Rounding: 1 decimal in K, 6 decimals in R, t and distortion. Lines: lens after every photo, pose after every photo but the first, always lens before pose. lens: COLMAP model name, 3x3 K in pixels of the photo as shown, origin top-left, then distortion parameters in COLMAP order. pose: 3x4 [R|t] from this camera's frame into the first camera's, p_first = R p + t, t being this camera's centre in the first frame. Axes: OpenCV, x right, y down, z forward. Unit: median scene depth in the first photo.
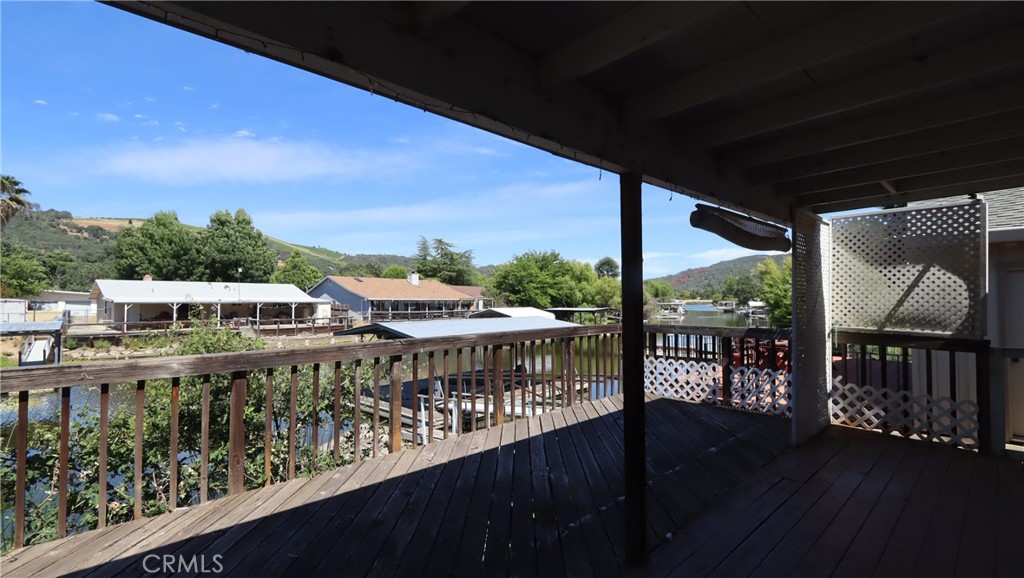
lens RADIAL K [[461.3, 0, 497.4], [0, 461.3, 295.0], [0, 0, 1]] dist [-0.000741, -0.000143]
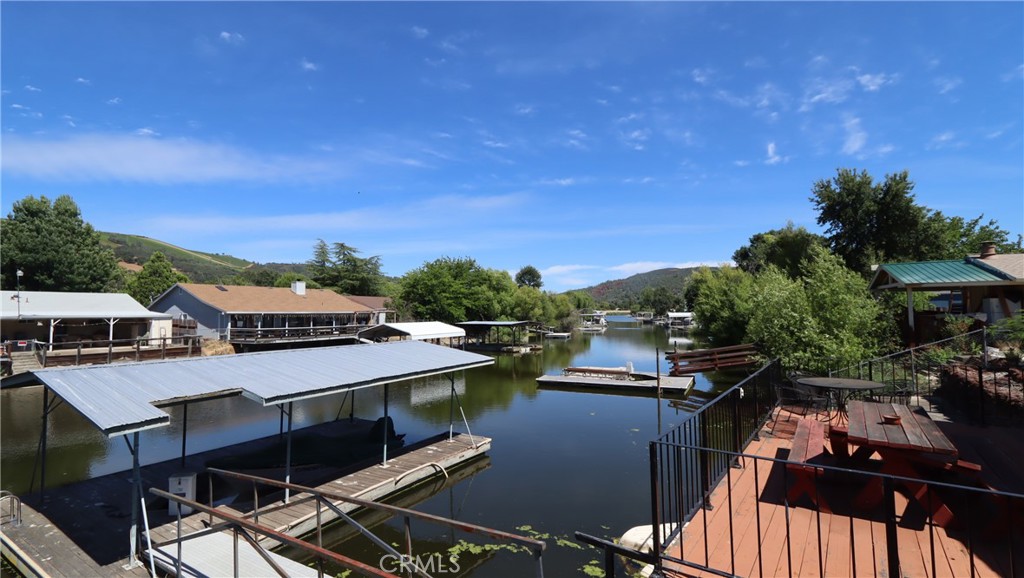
lens RADIAL K [[461.3, 0, 497.4], [0, 461.3, 295.0], [0, 0, 1]] dist [-0.000741, -0.000143]
pose [[0.987344, 0.001336, 0.158587, 0.035356], [0.002521, 0.999706, -0.024122, -0.000808], [-0.158572, 0.024216, 0.987050, 0.112650]]
